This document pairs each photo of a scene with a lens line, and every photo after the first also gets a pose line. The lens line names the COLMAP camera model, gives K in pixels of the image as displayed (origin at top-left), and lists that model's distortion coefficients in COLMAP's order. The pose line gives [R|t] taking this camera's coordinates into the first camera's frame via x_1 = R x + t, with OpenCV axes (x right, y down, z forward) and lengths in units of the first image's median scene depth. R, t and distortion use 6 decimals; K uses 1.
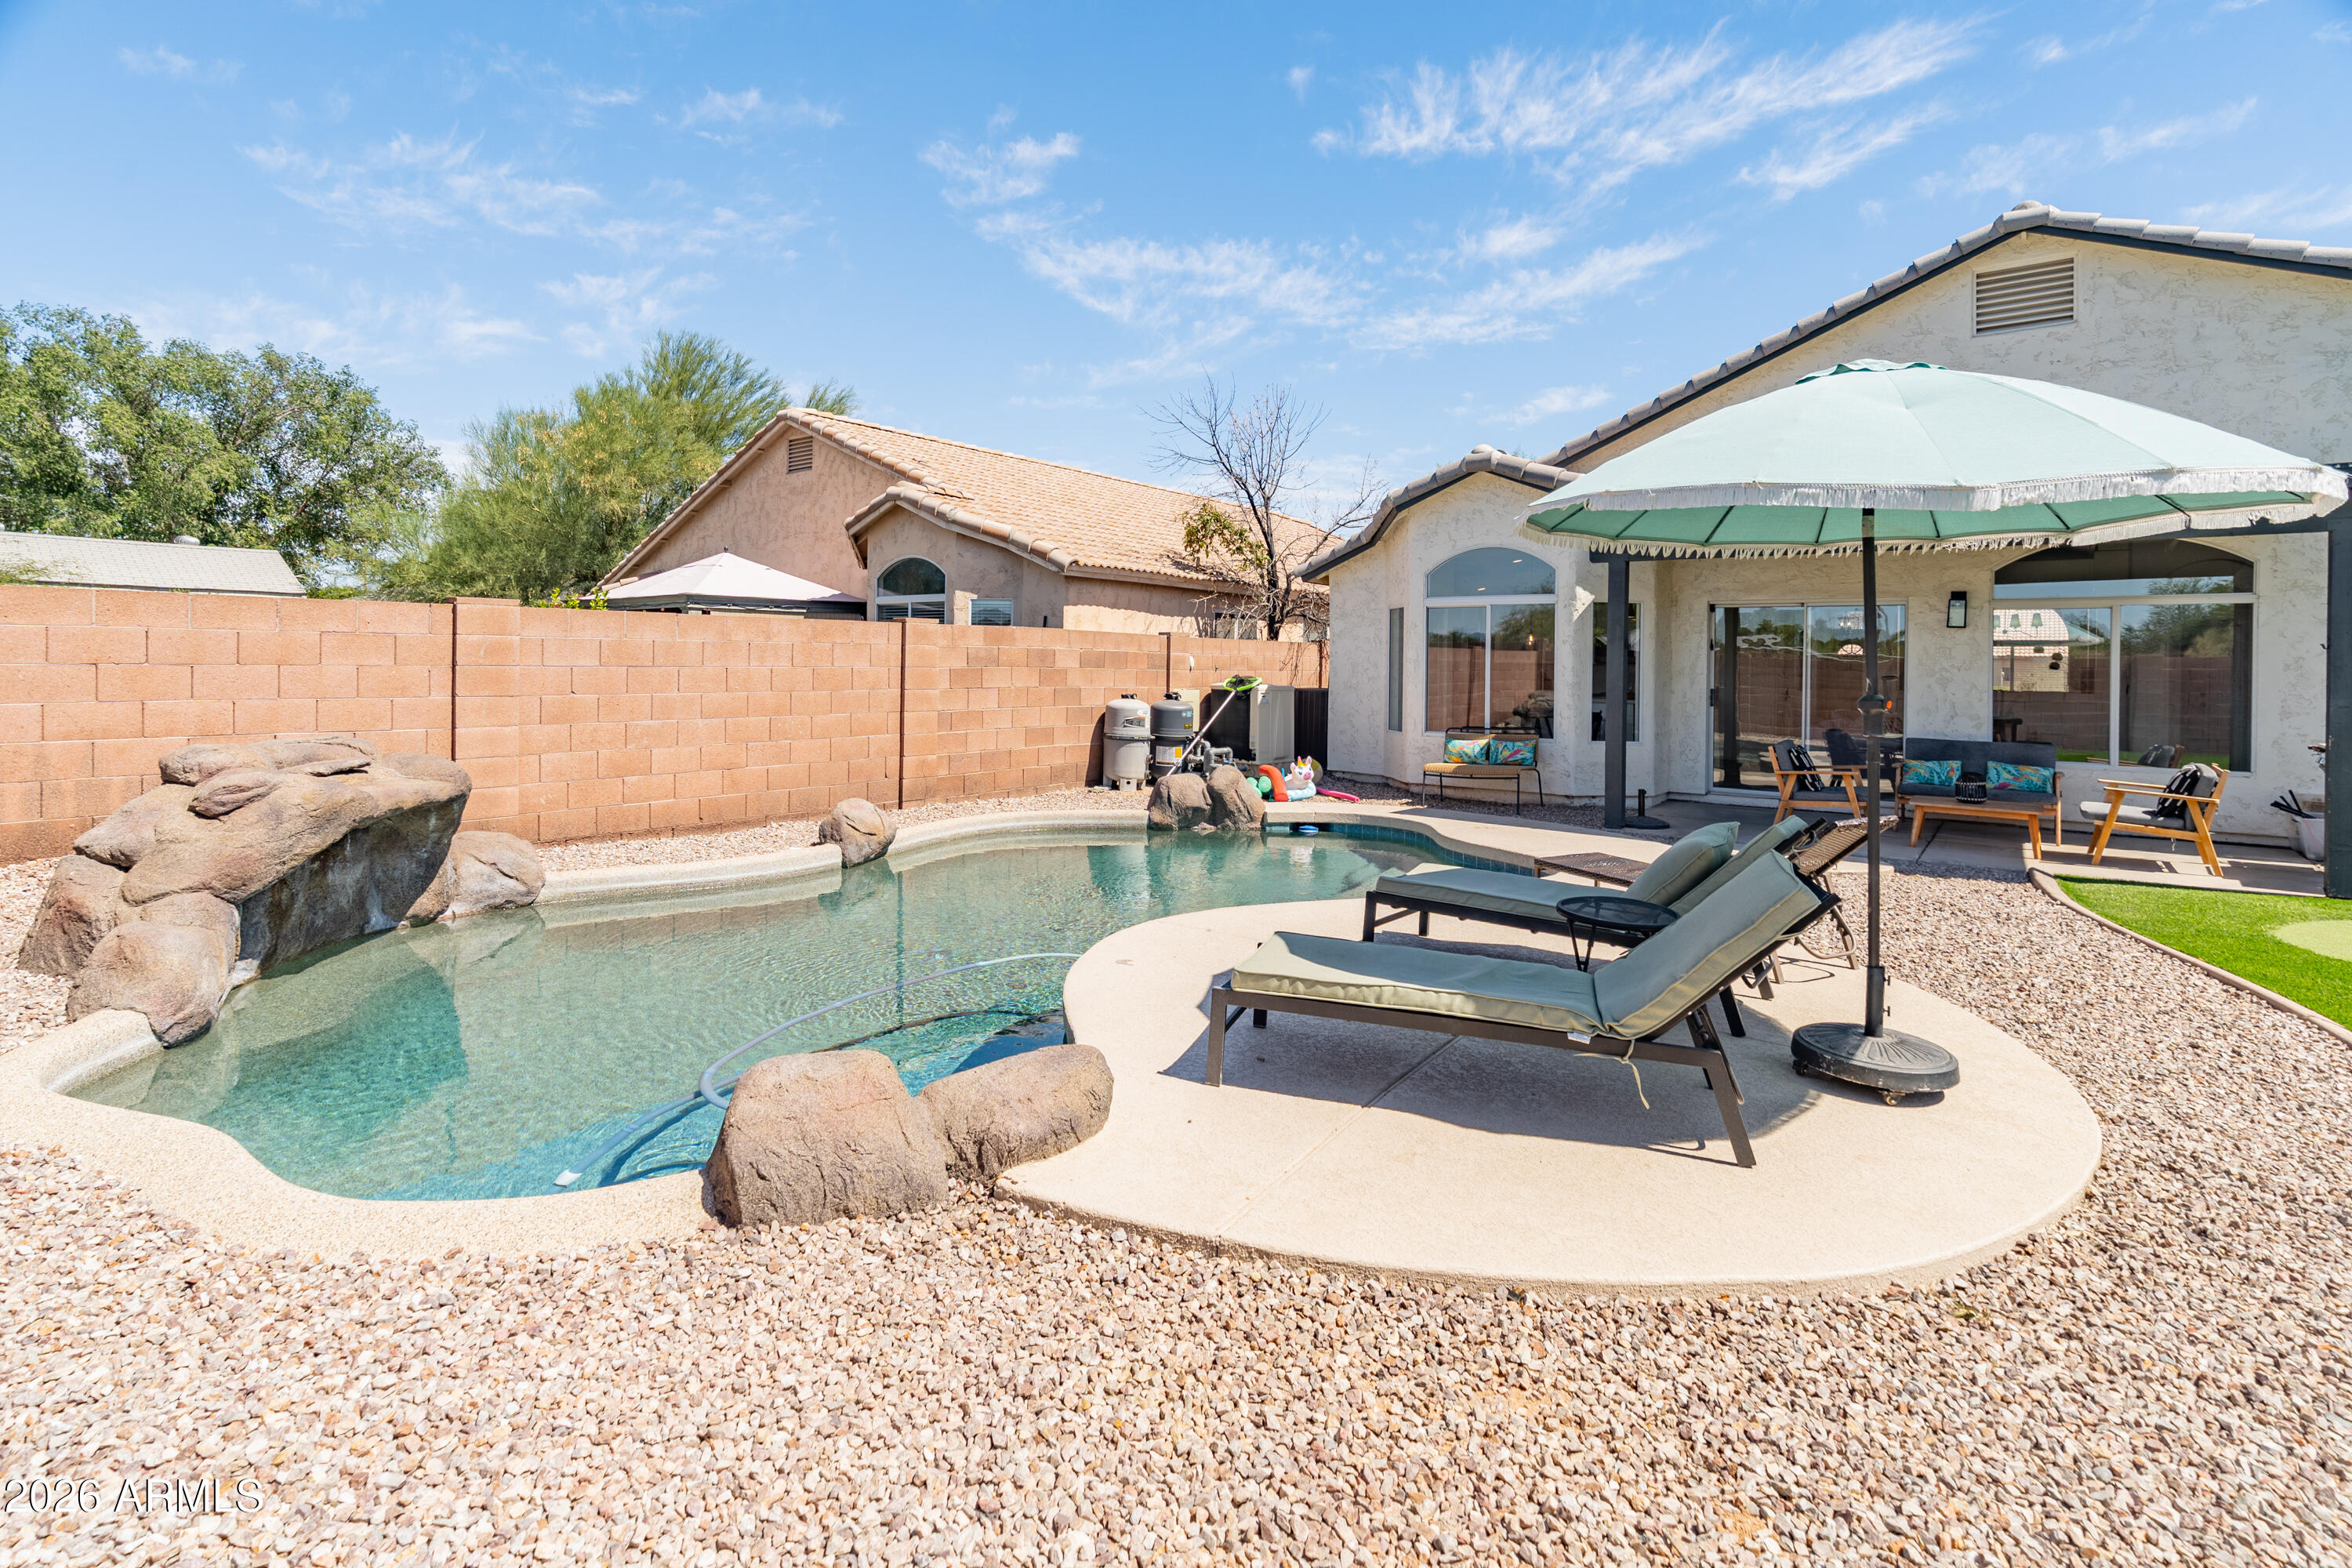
lens RADIAL K [[1108.6, 0, 1172.3], [0, 1108.6, 809.1], [0, 0, 1]] dist [-0.013792, 0.004833]
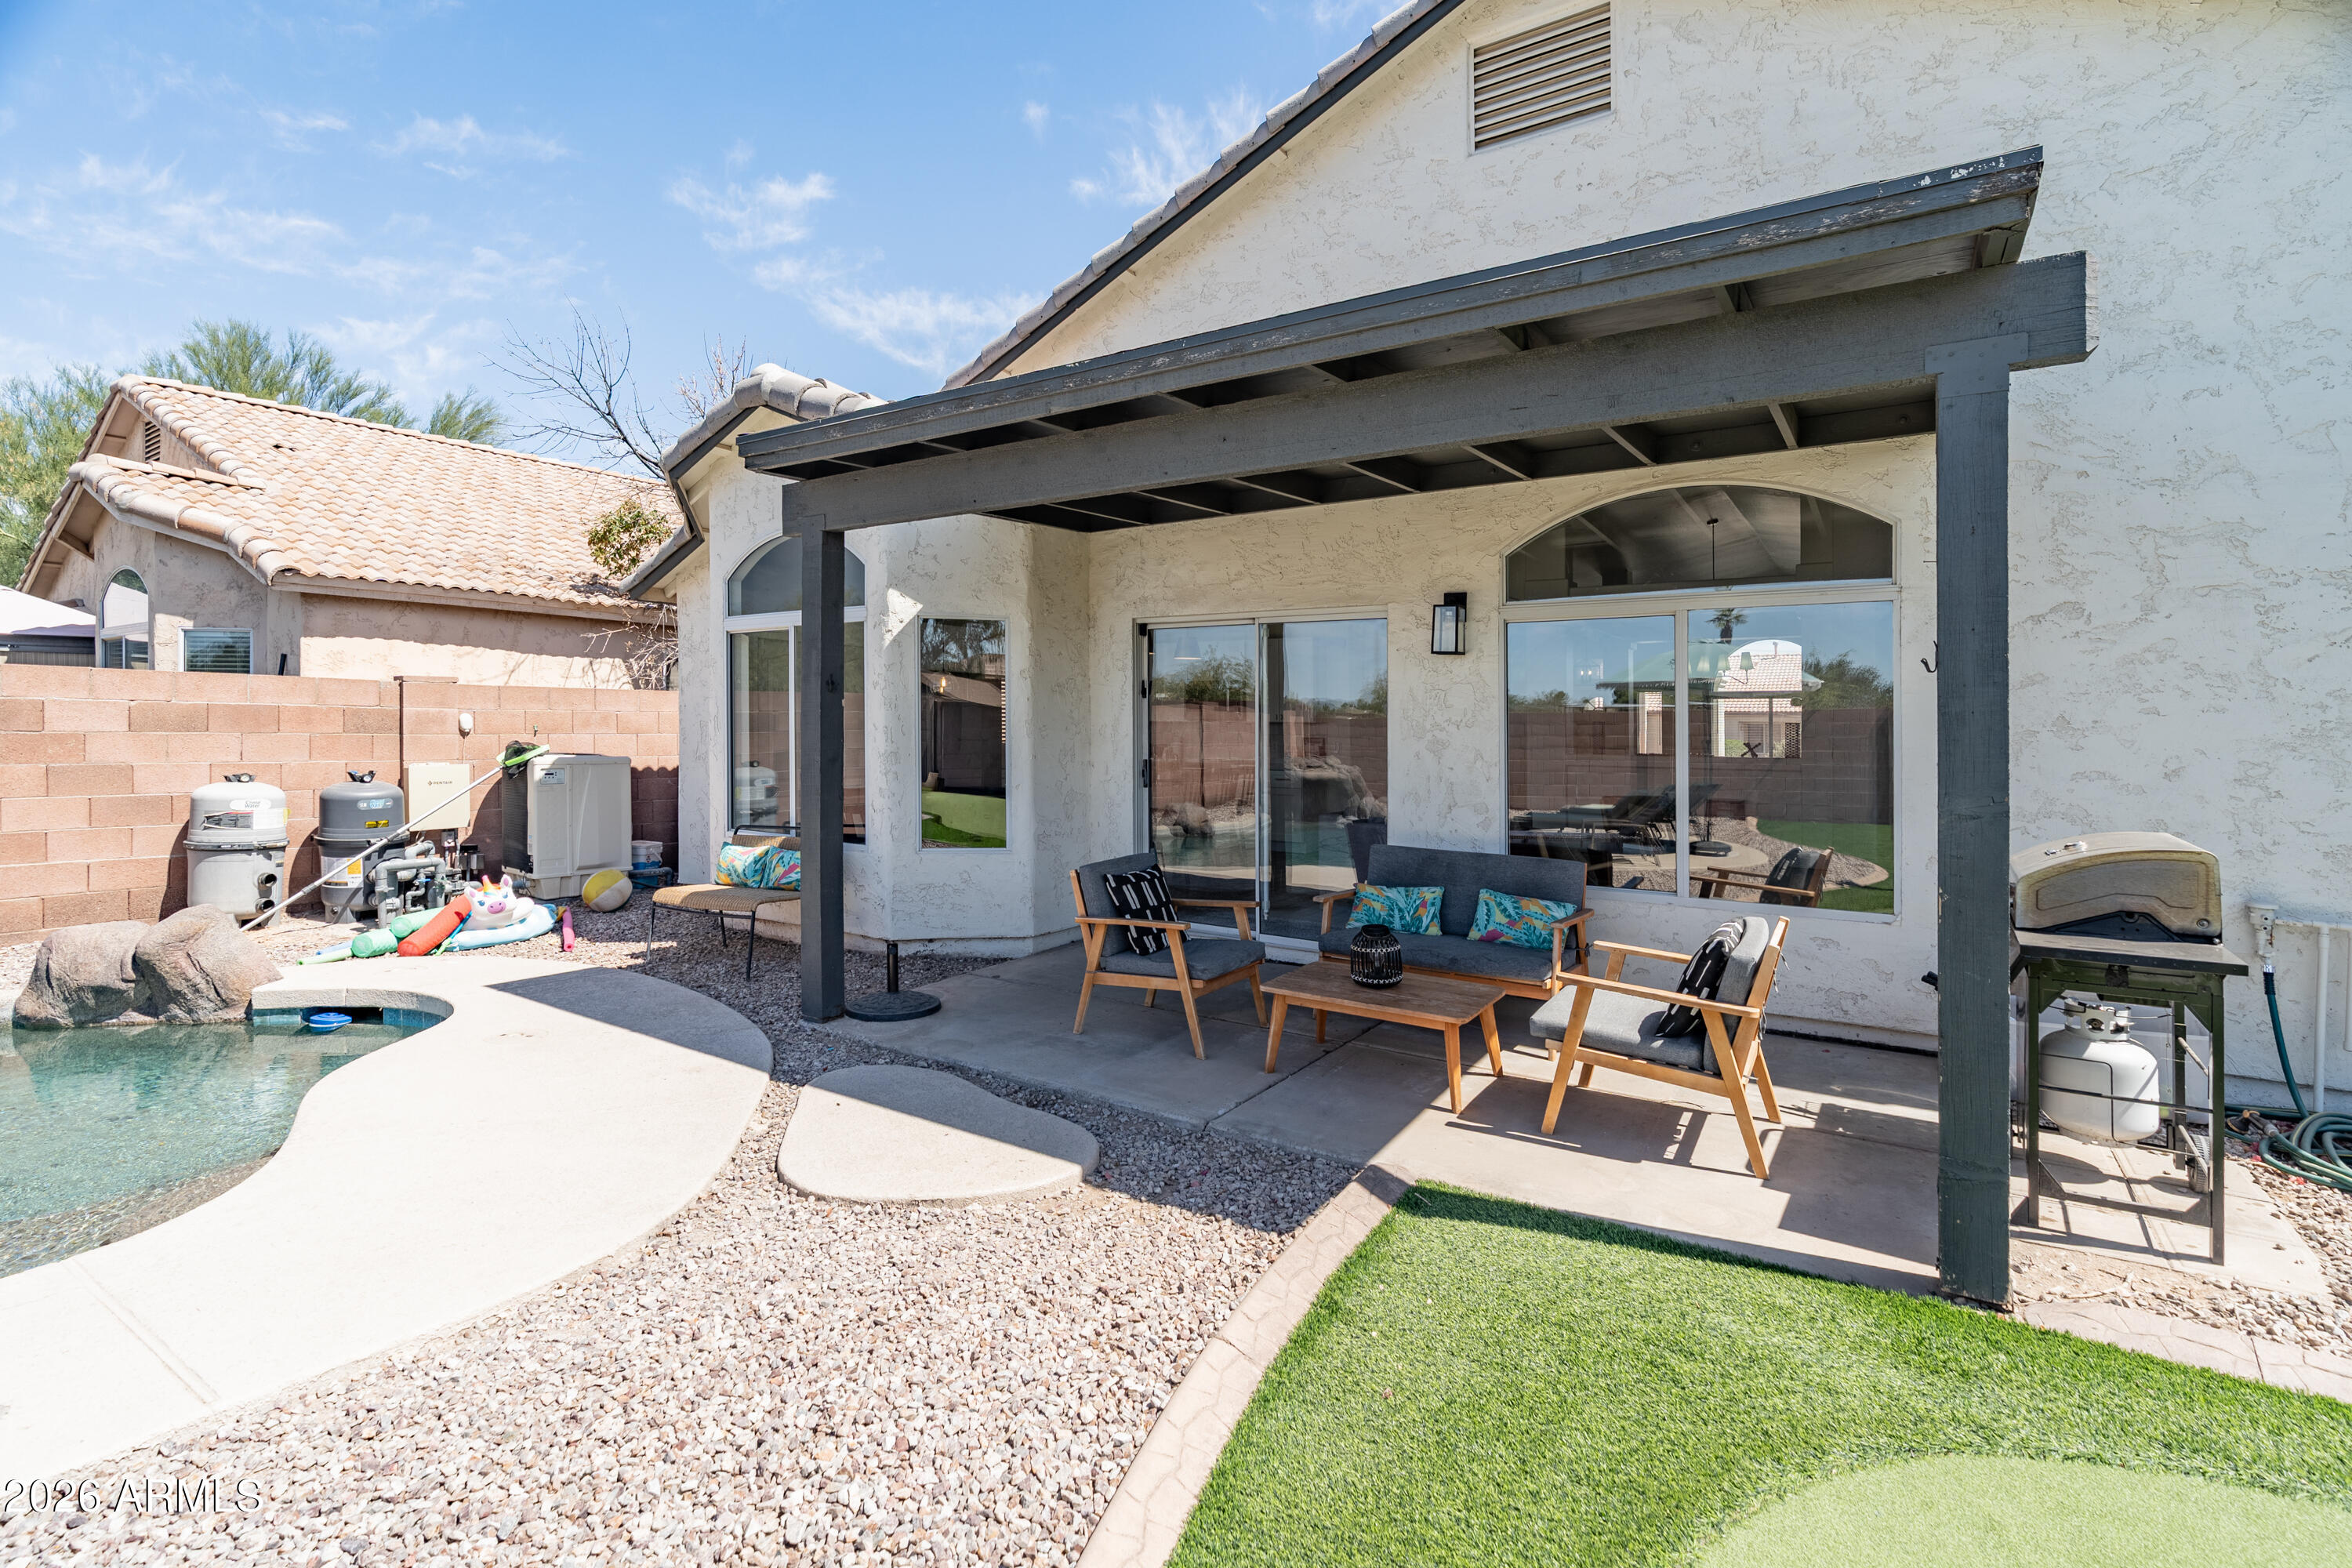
lens RADIAL K [[1108.6, 0, 1168.6], [0, 1108.6, 684.8], [0, 0, 1]] dist [-0.013792, 0.004833]
pose [[0.997213, -0.002022, 0.074583, 0.372227], [0.014372, 0.986119, -0.165419, -0.037584], [-0.073213, 0.166029, 0.983399, 0.303837]]
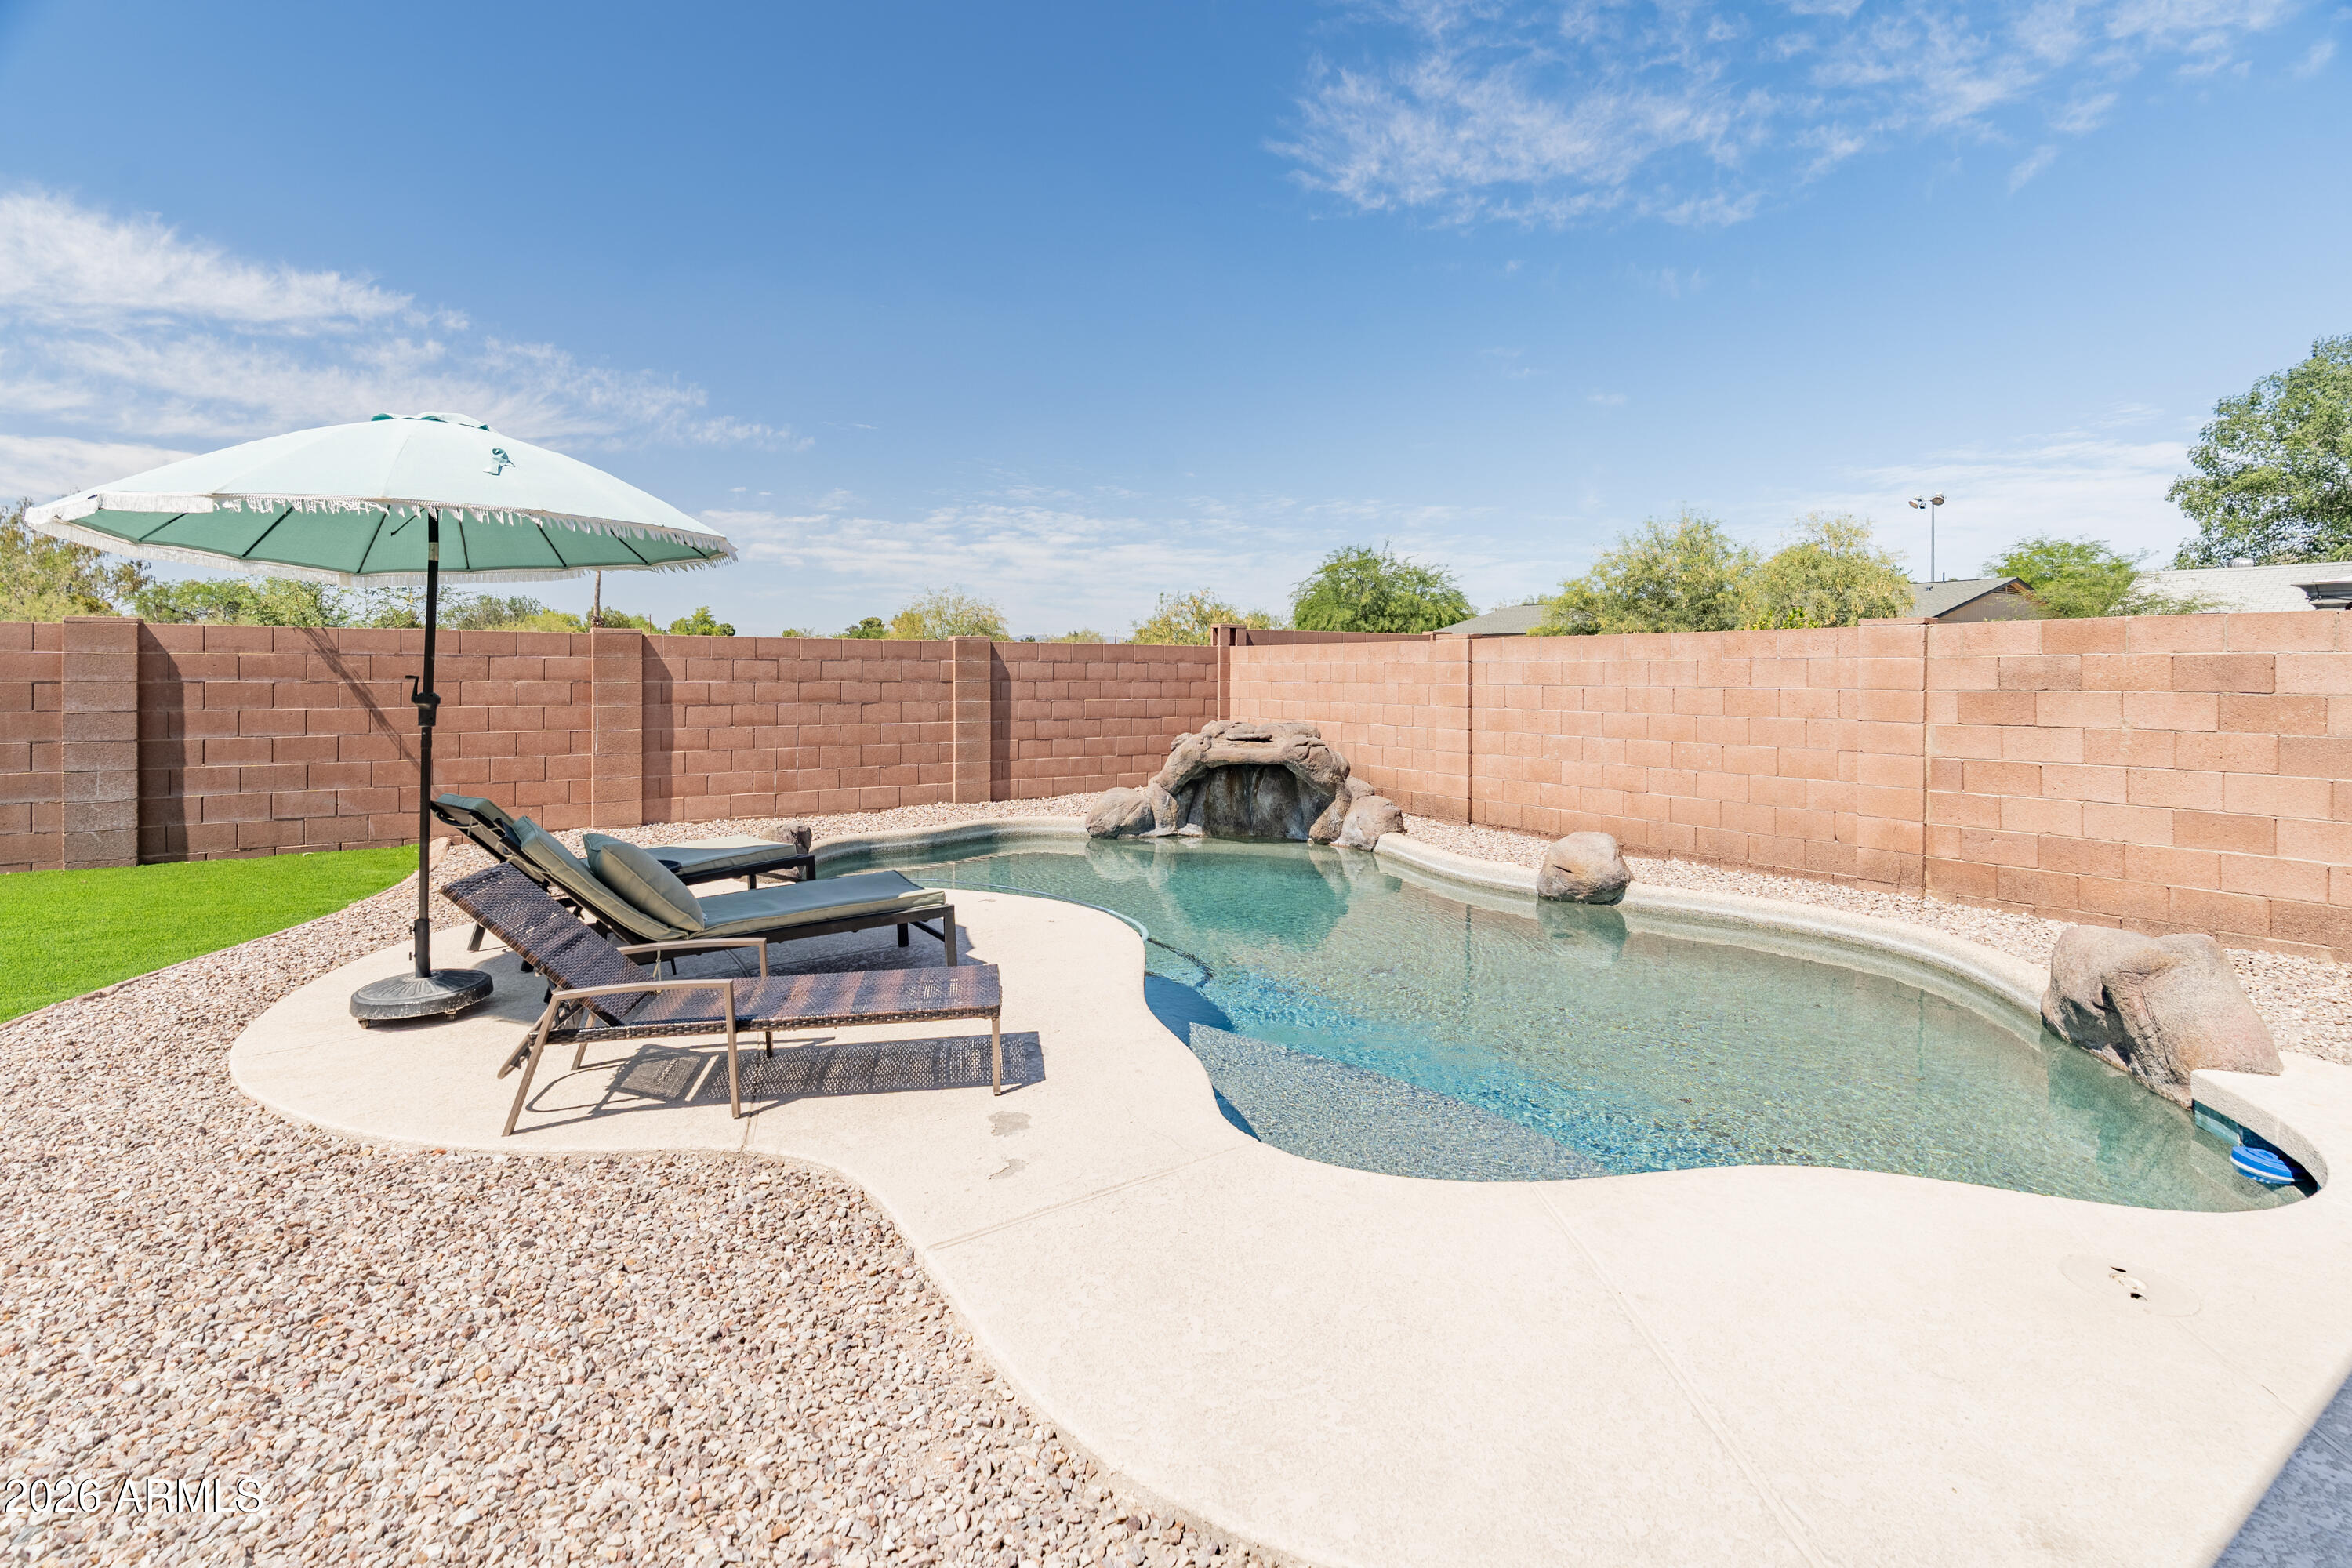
lens RADIAL K [[1108.6, 0, 1161.3], [0, 1108.6, 692.9], [0, 0, 1]] dist [-0.013792, 0.004833]
pose [[-0.331071, 0.001229, -0.943605, 0.410342], [-0.132267, 0.990066, 0.047697, -0.071473], [0.934290, 0.140599, -0.327619, 0.582197]]
